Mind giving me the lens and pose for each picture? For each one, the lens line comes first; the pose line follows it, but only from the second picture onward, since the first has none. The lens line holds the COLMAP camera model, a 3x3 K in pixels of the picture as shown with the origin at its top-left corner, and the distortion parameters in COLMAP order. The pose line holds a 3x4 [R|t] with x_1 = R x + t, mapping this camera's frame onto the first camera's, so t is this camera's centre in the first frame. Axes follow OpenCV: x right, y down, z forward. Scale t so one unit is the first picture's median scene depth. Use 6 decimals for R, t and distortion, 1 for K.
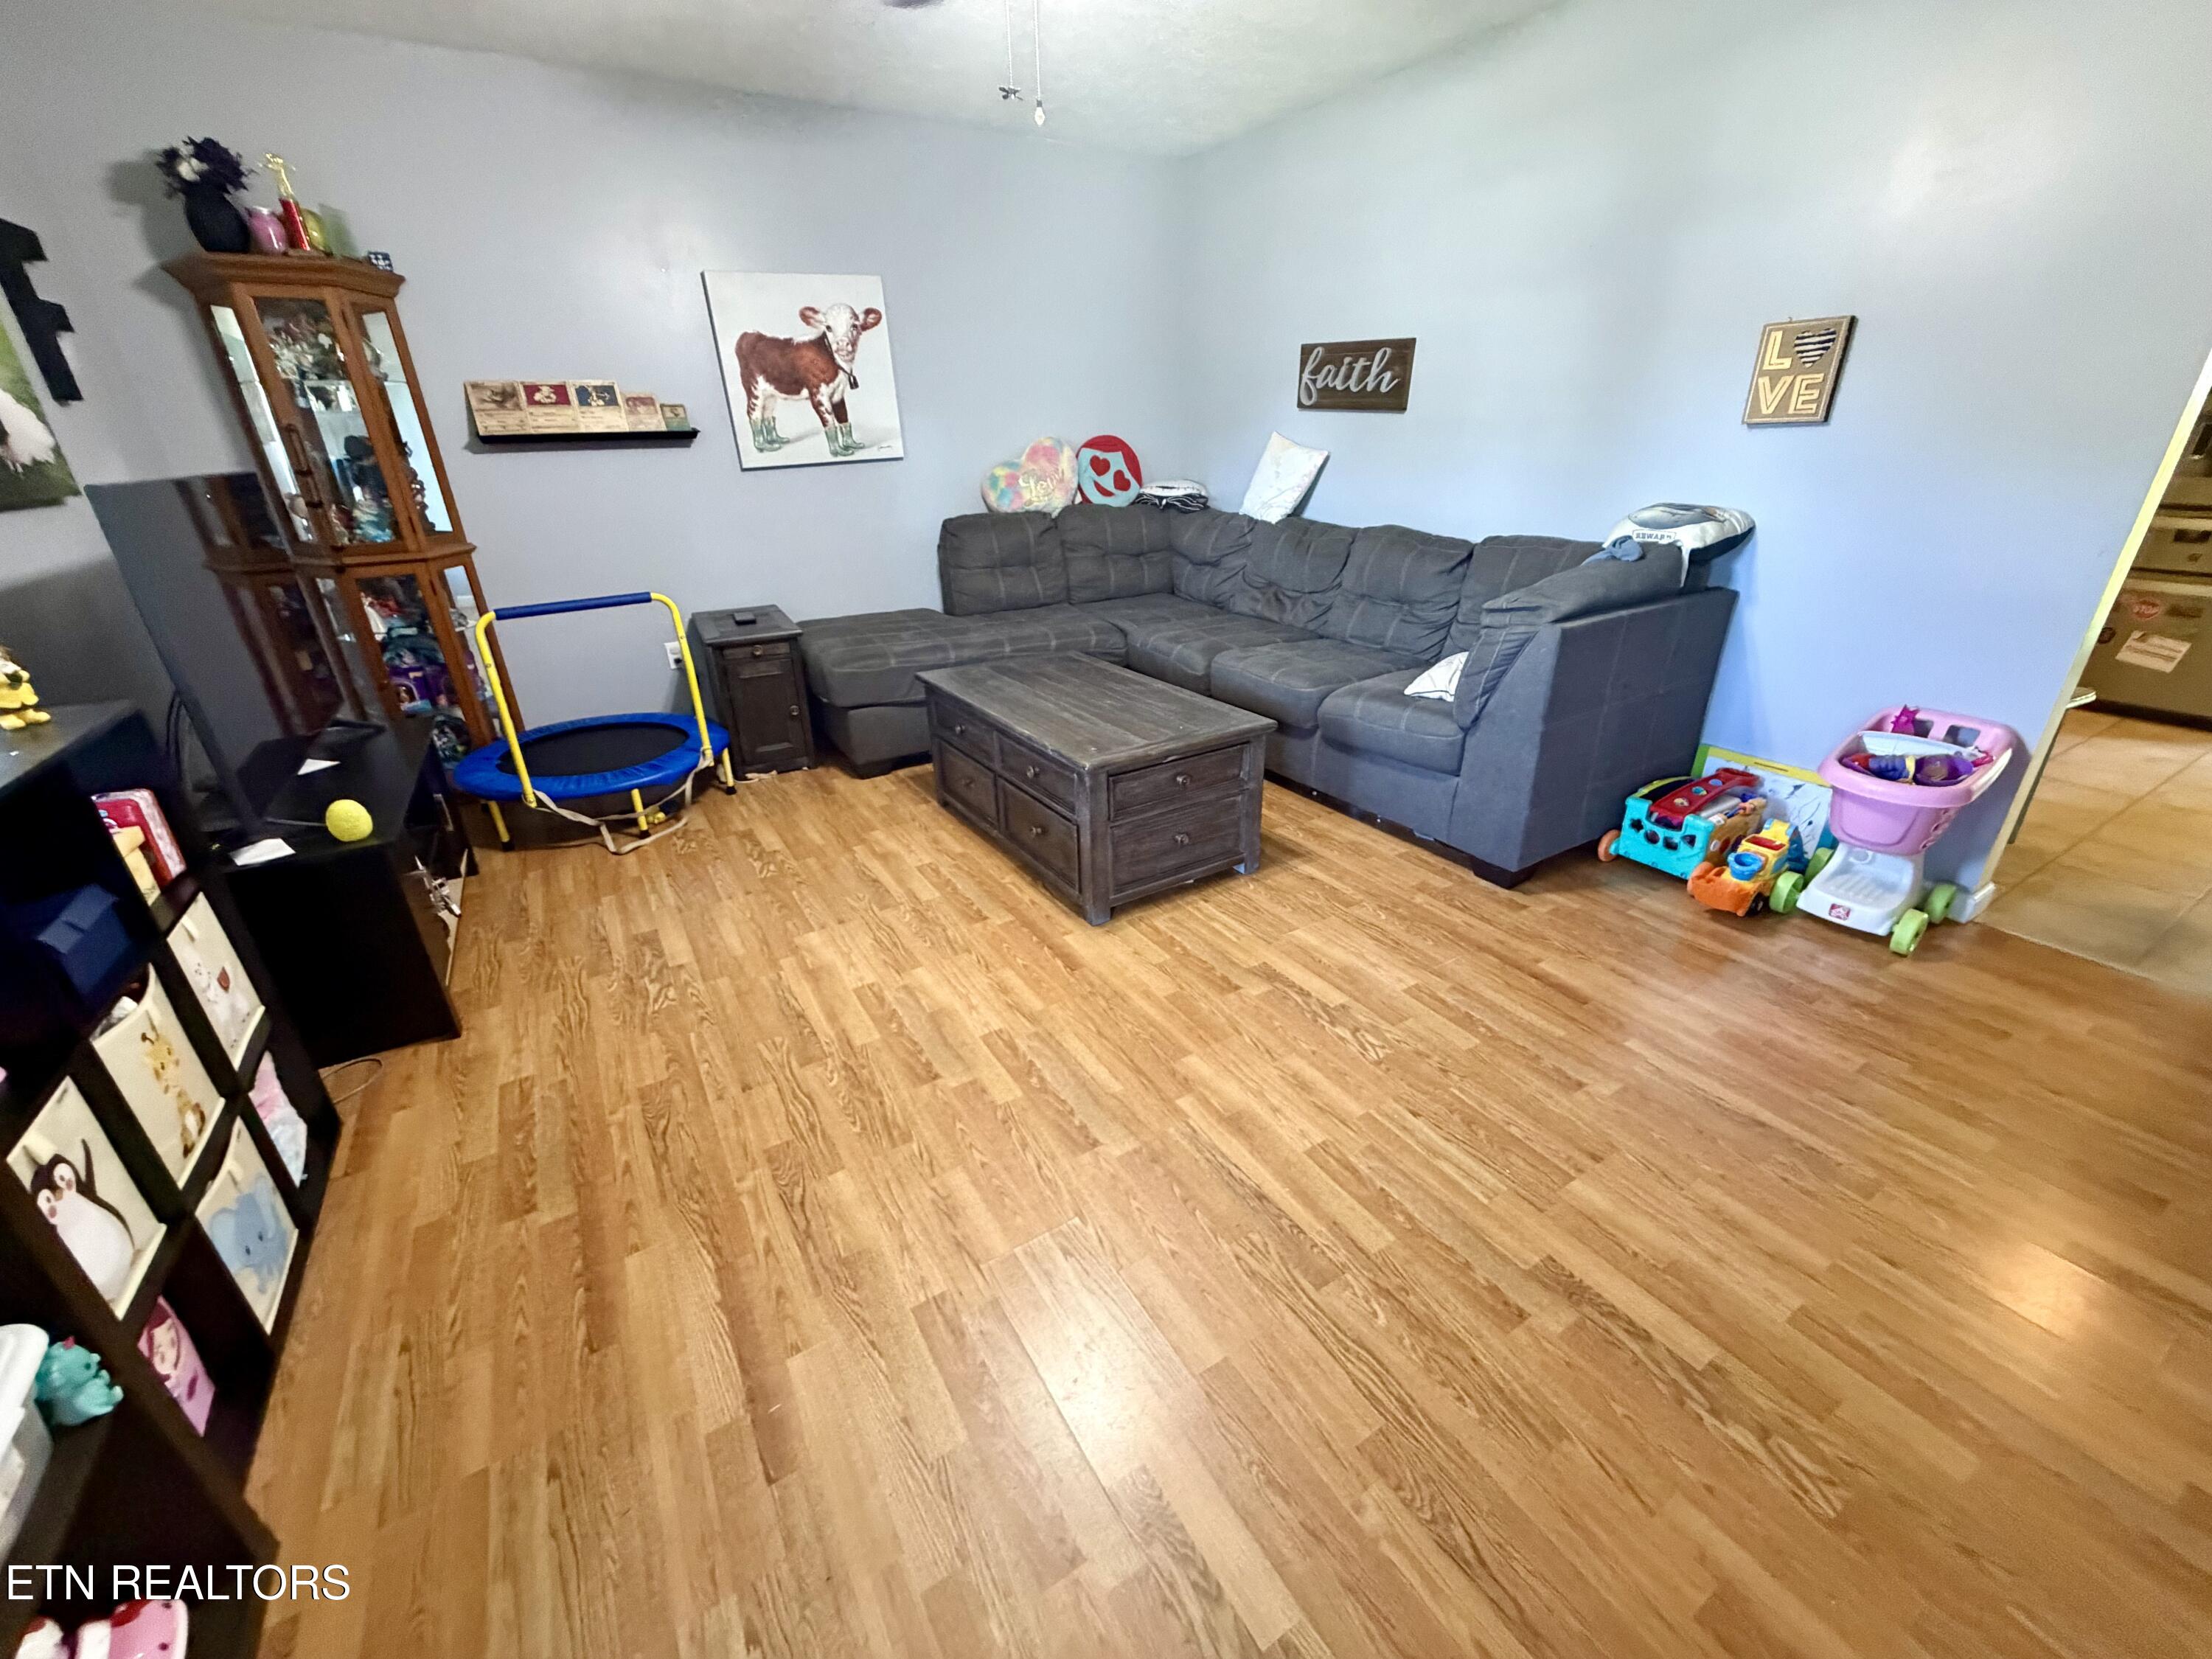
lens RADIAL K [[883.5, 0, 1107.6], [0, 883.5, 824.2], [0, 0, 1]] dist [-0.002050, 0.001293]
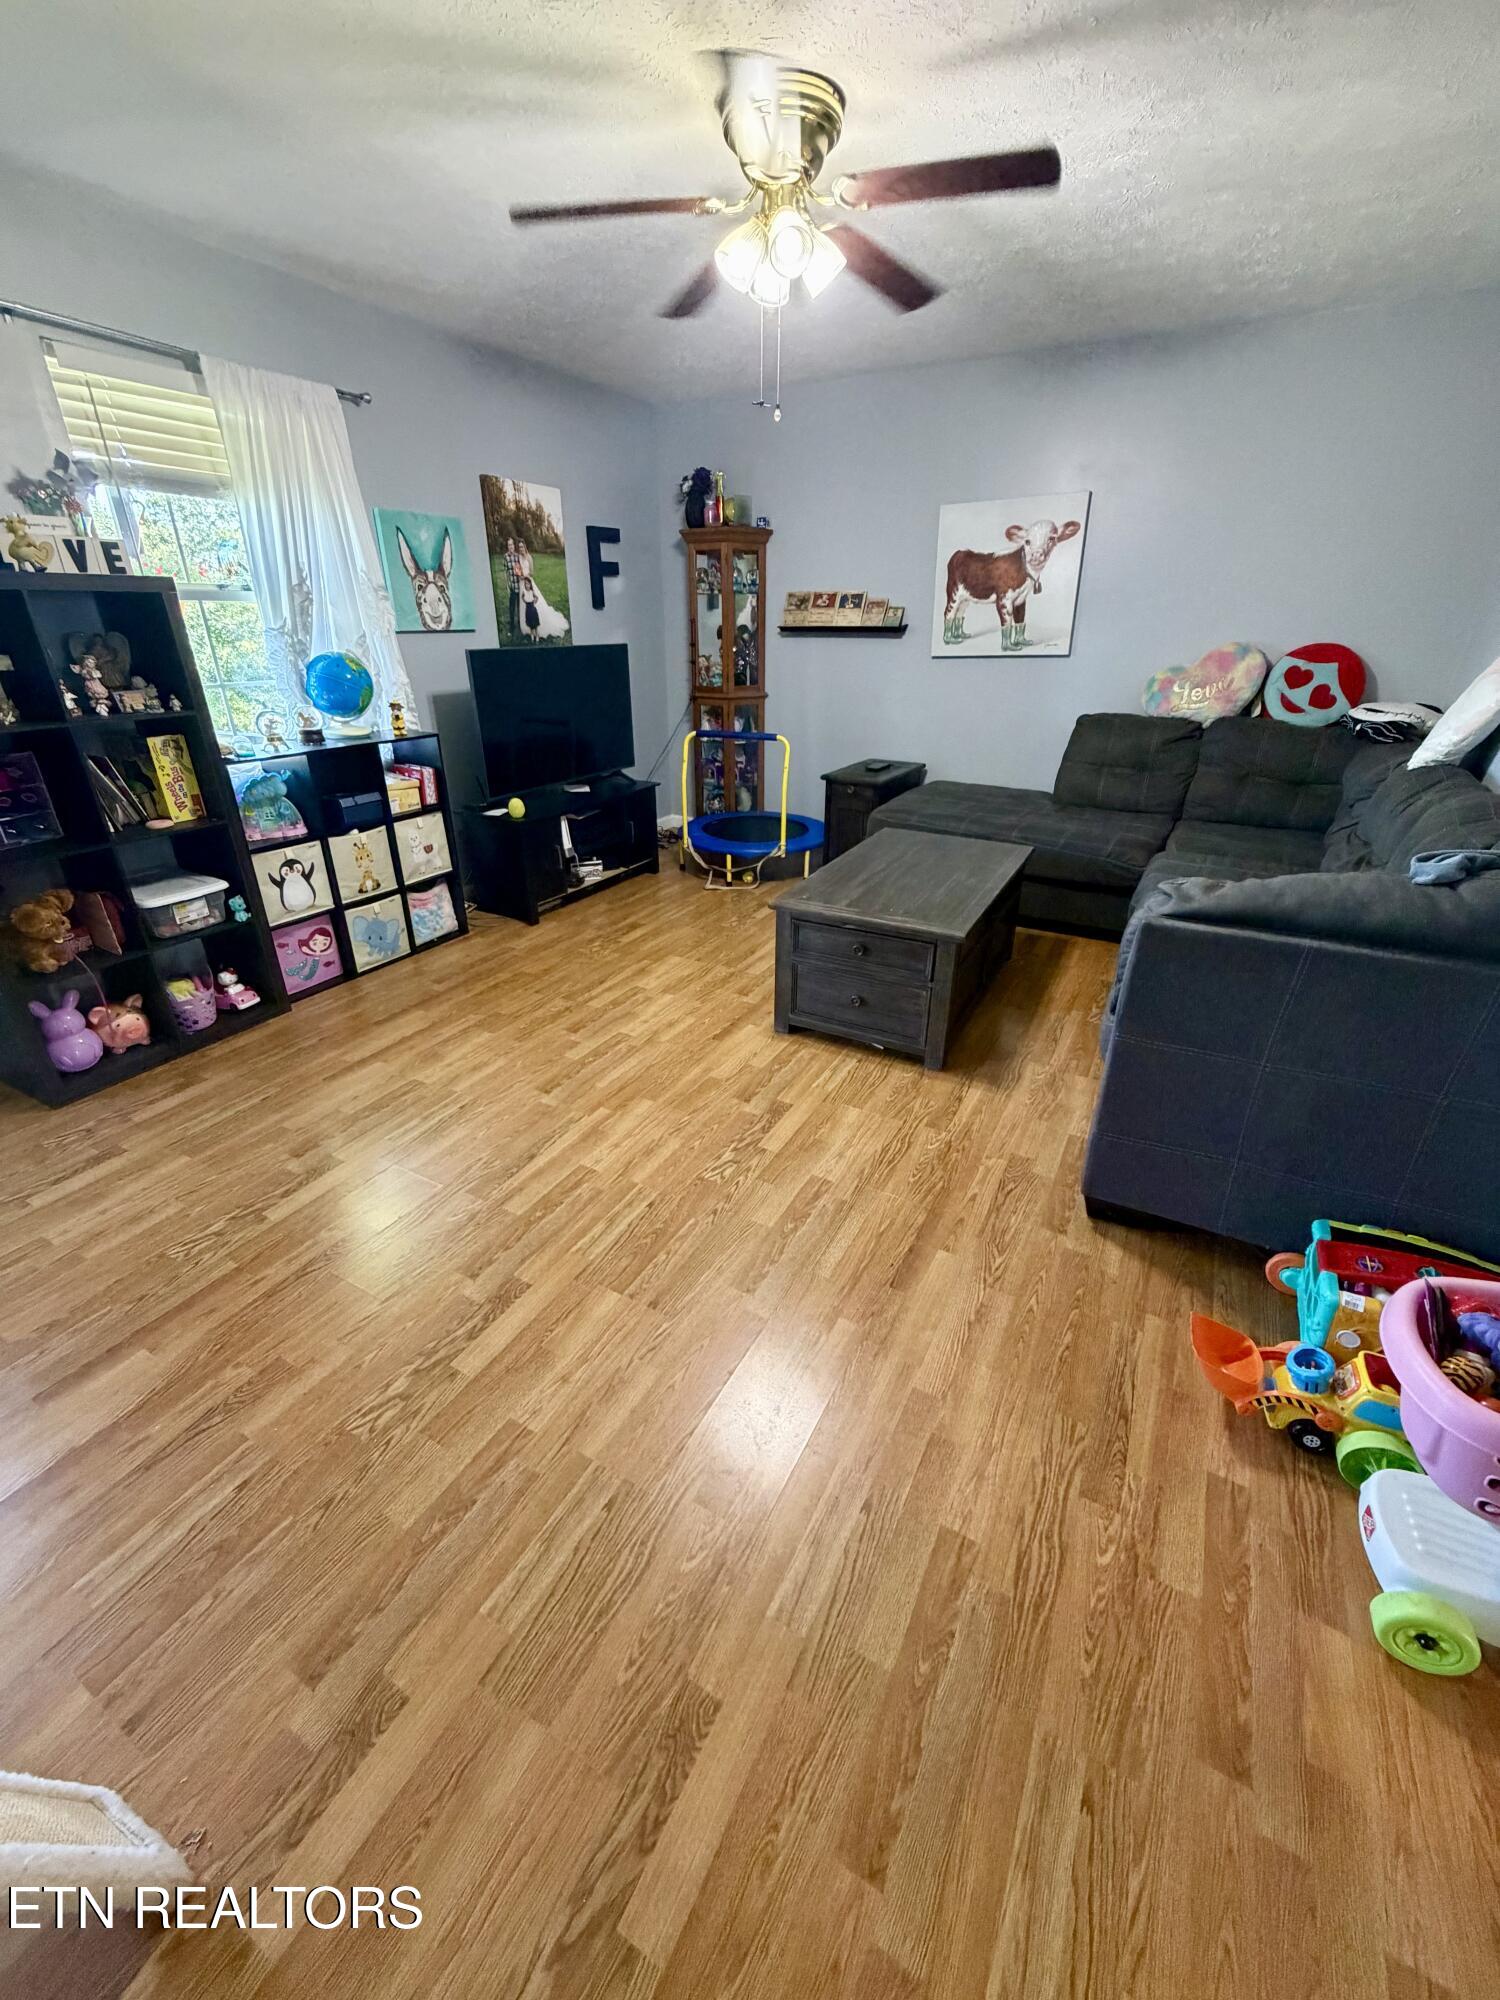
lens RADIAL K [[798.8, 0, 752.4], [0, 798.8, 993.7], [0, 0, 1]] dist [-0.002050, 0.001293]
pose [[0.493094, 0.389532, -0.777897, 0.705960], [-0.364782, 0.904334, 0.221616, -0.148014], [0.789805, 0.174485, 0.588016, 0.234805]]
